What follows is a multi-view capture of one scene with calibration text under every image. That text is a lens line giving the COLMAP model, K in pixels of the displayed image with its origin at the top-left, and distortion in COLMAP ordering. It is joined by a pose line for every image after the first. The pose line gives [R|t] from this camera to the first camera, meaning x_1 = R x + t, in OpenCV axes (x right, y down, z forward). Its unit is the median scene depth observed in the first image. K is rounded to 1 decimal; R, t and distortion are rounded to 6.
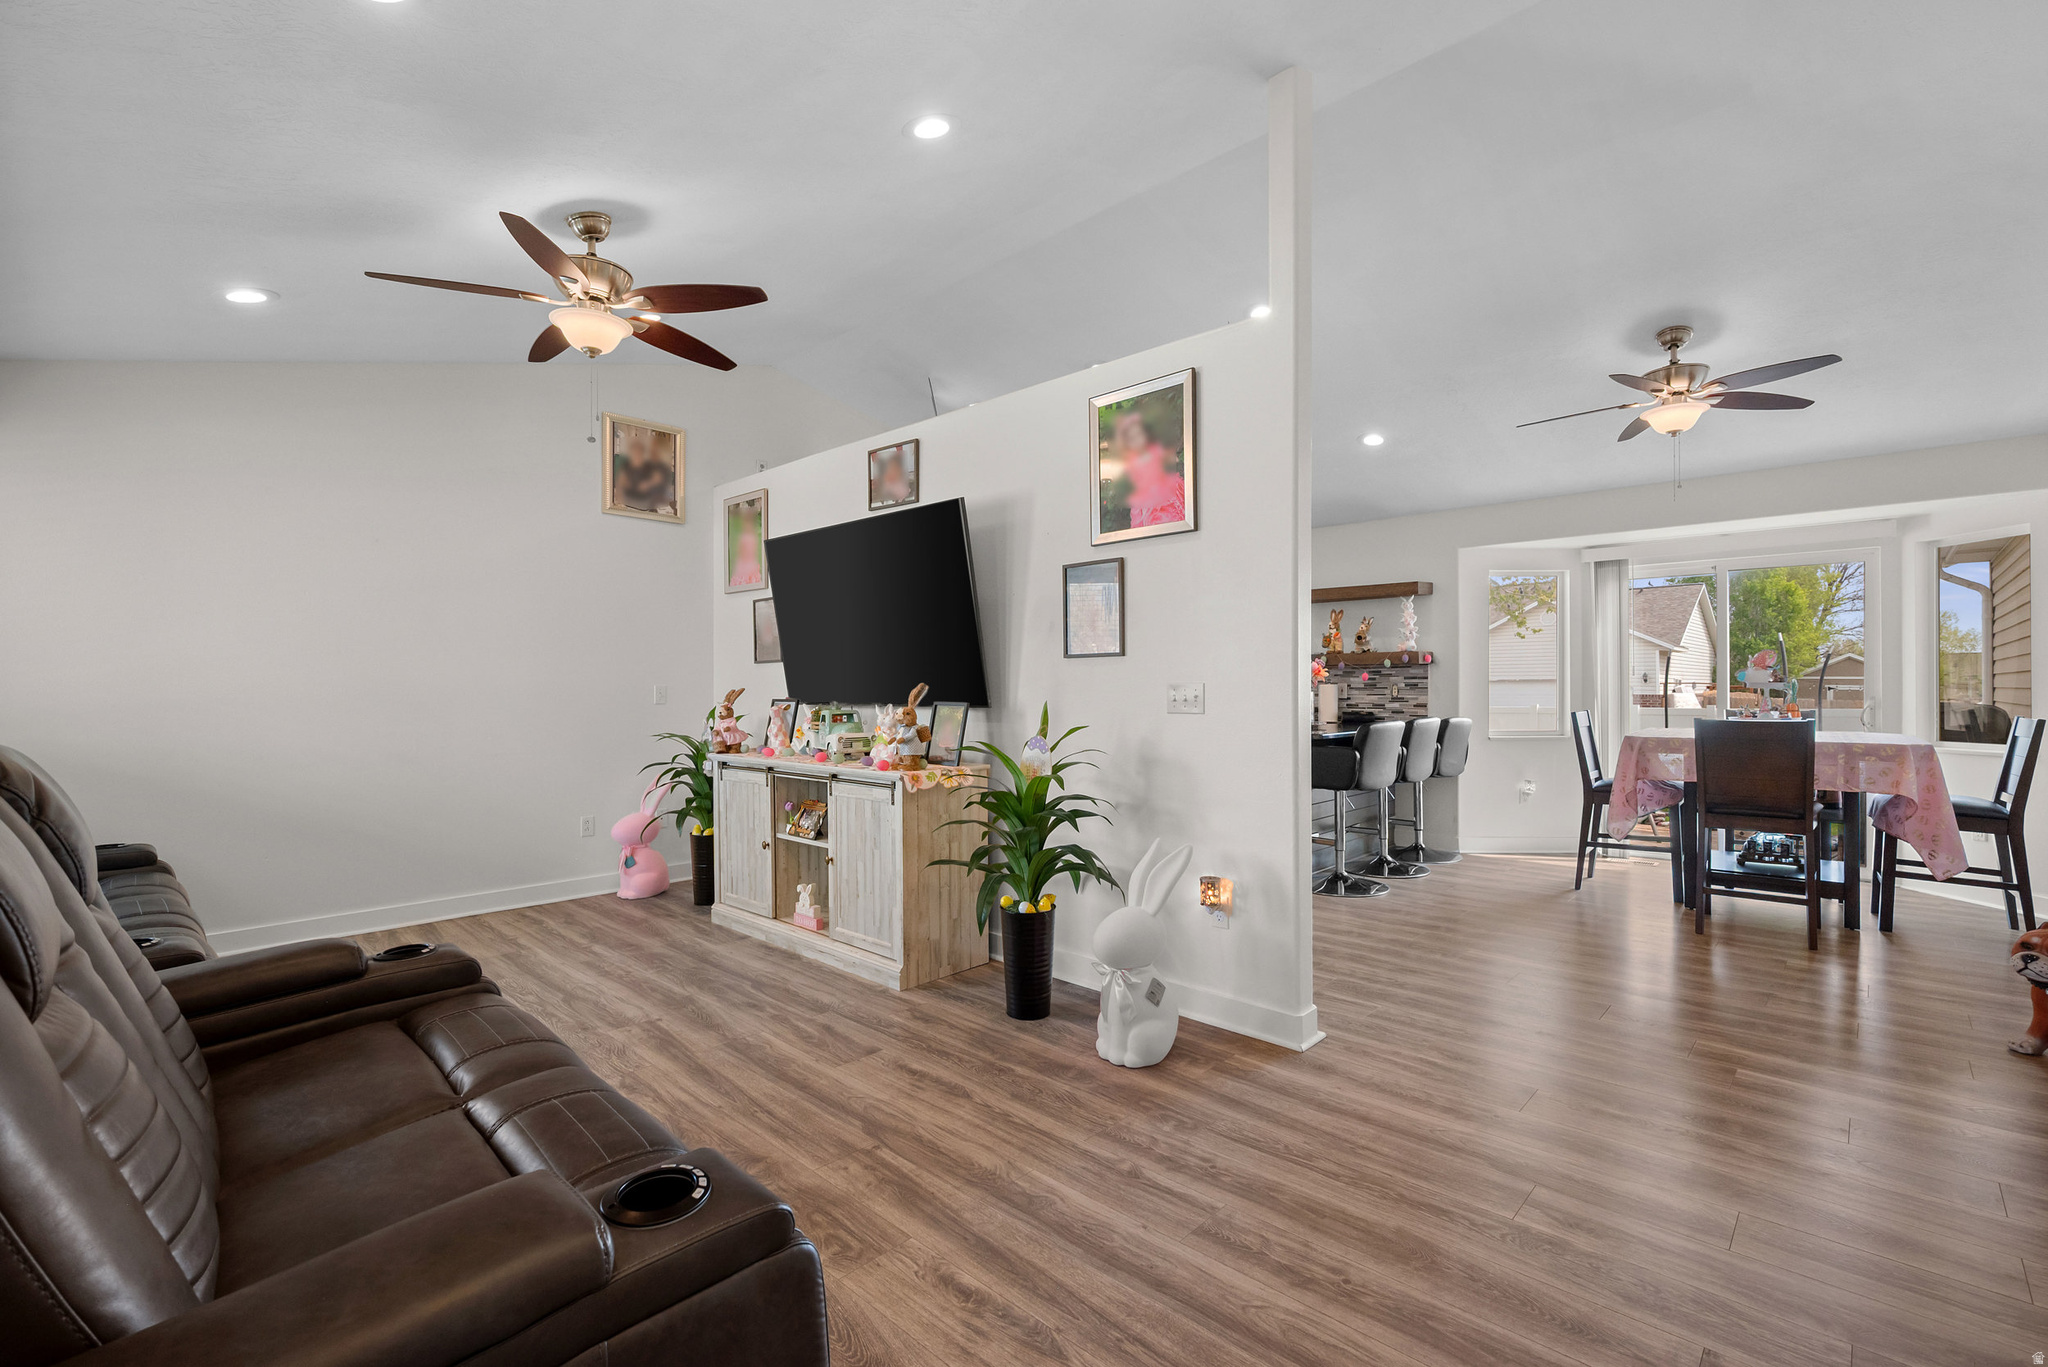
lens RADIAL K [[899.5, 0, 1040.7], [0, 899.5, 680.8], [0, 0, 1]] dist [0.002730, 0.000263]
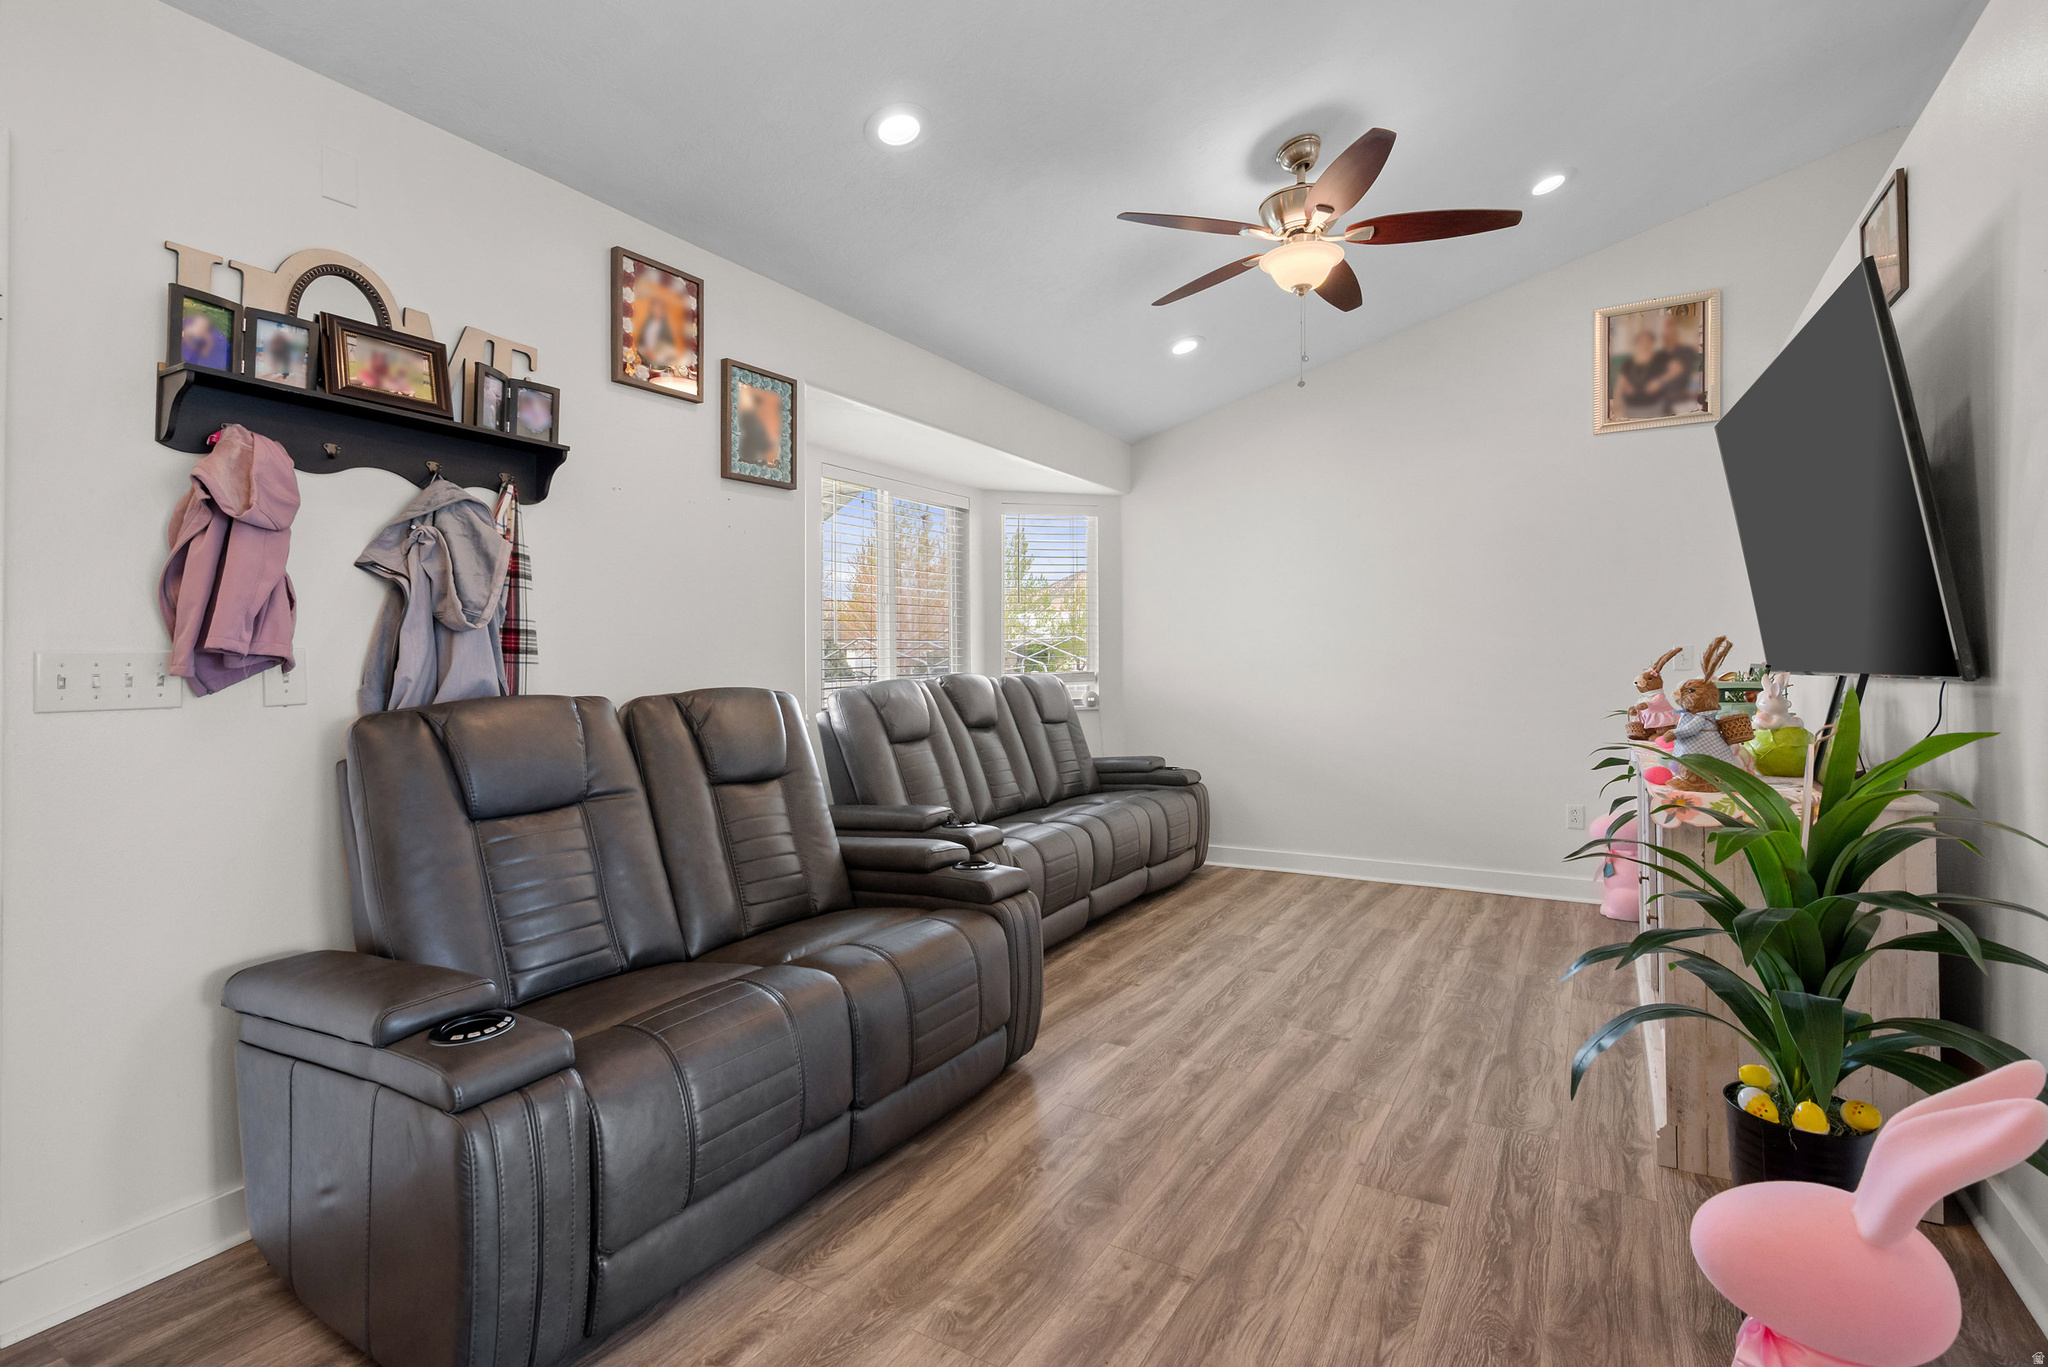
lens RADIAL K [[952.4, 0, 1035.7], [0, 952.4, 652.3], [0, 0, 1]] dist [0.000317, -0.000386]
pose [[0.210194, -0.011944, -0.977587, 0.408083], [0.021050, 0.999749, -0.007689, 0.009799], [0.977433, -0.018962, 0.210393, 0.536213]]
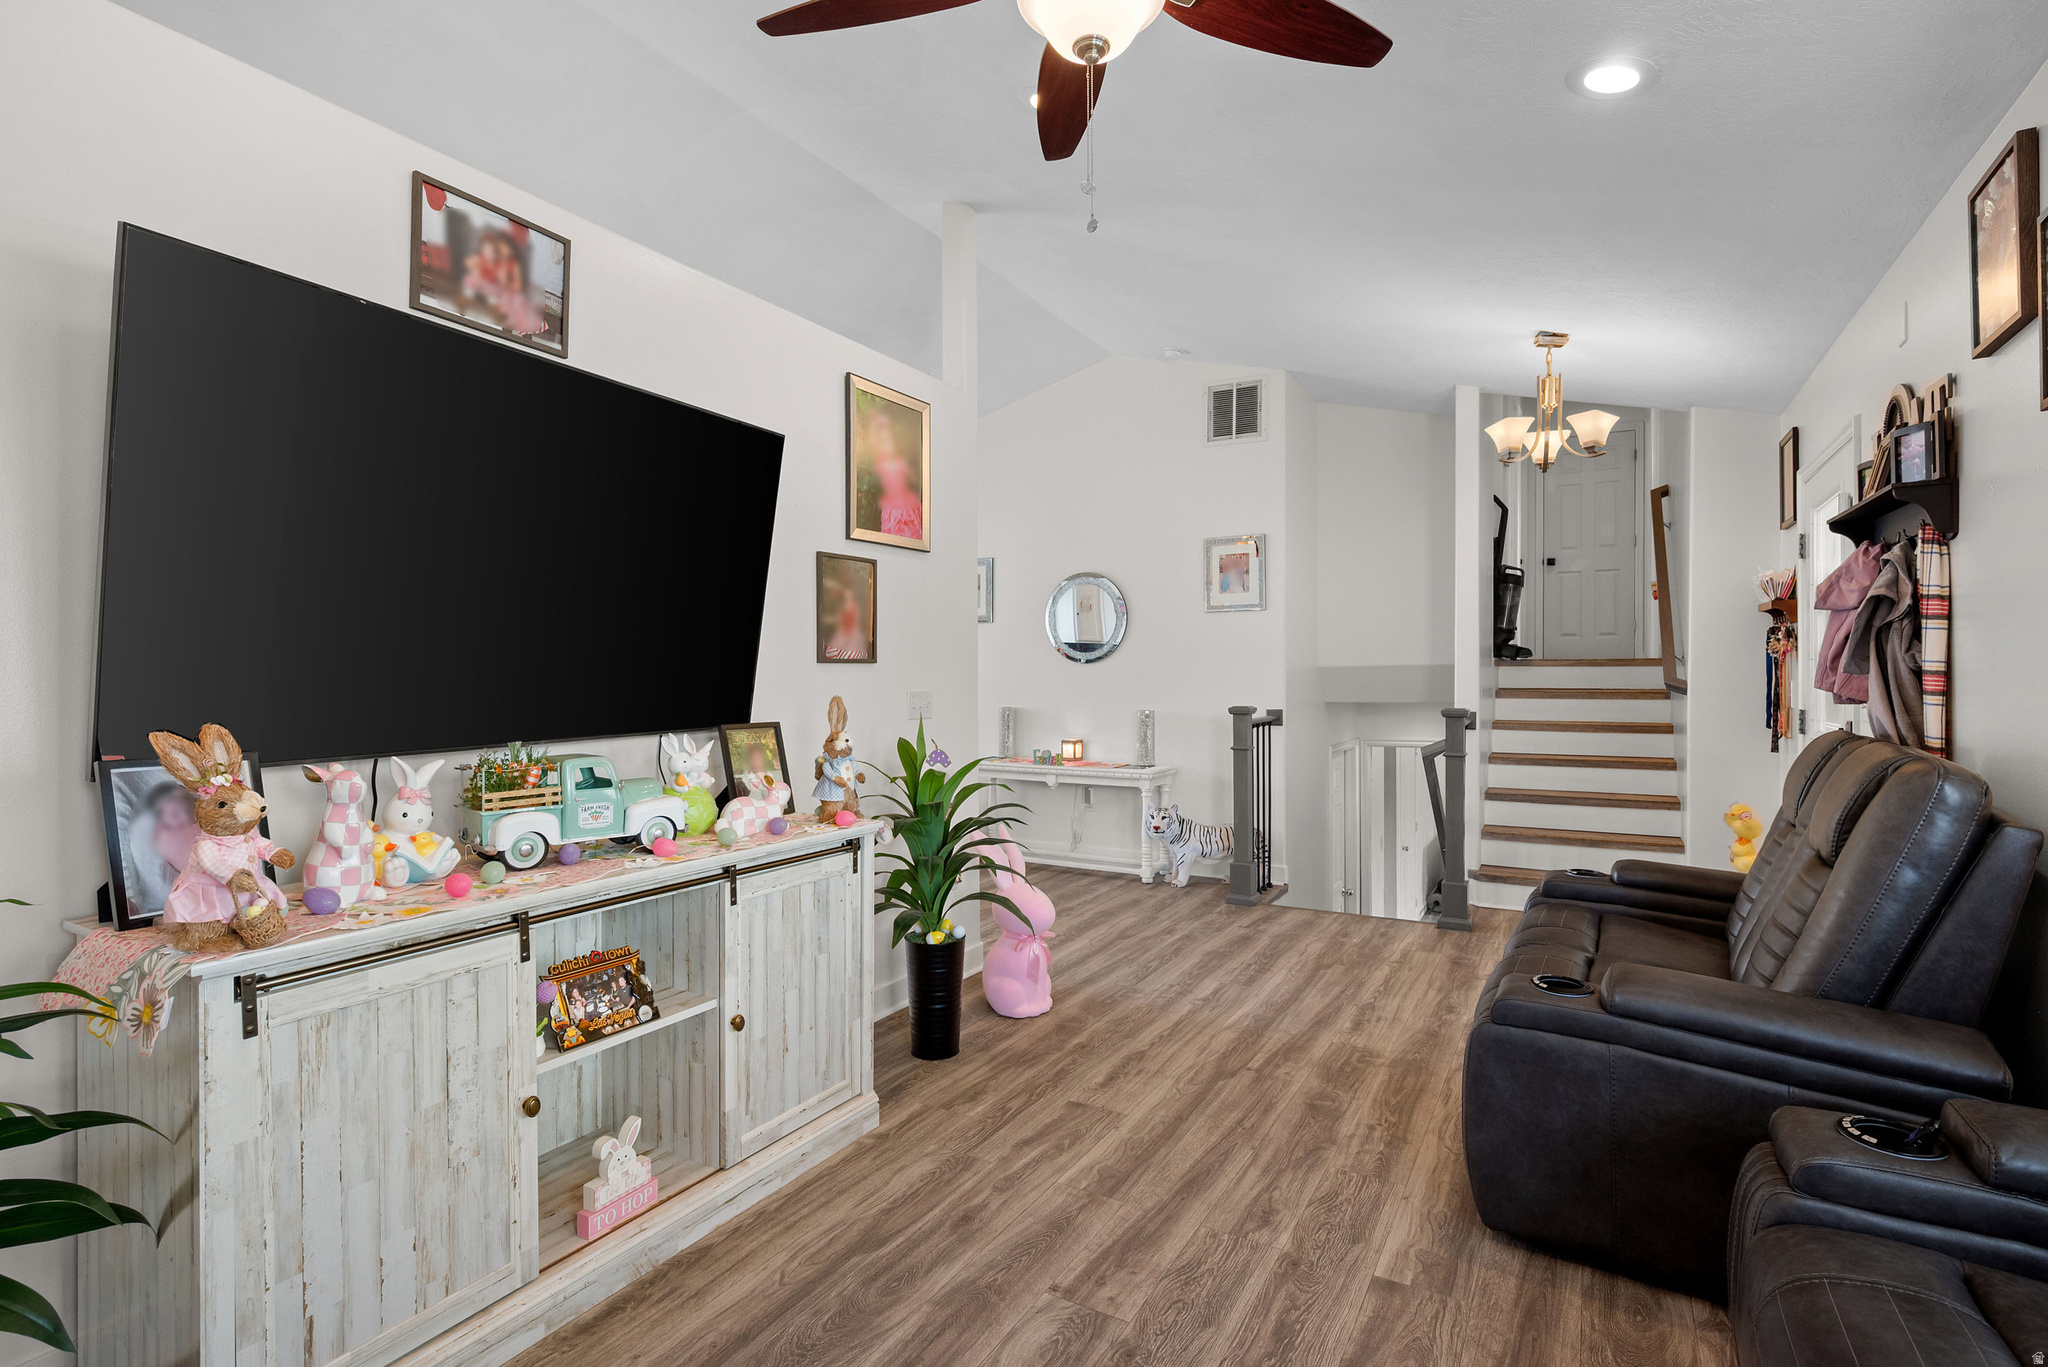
lens RADIAL K [[952.4, 0, 1043.4], [0, 952.4, 678.2], [0, 0, 1]] dist [0.000317, -0.000386]
pose [[-0.228116, -0.001334, 0.973633, -1.029936], [-0.005557, 0.999985, 0.000068, -0.014338], [-0.973618, -0.005396, -0.228120, 1.164664]]
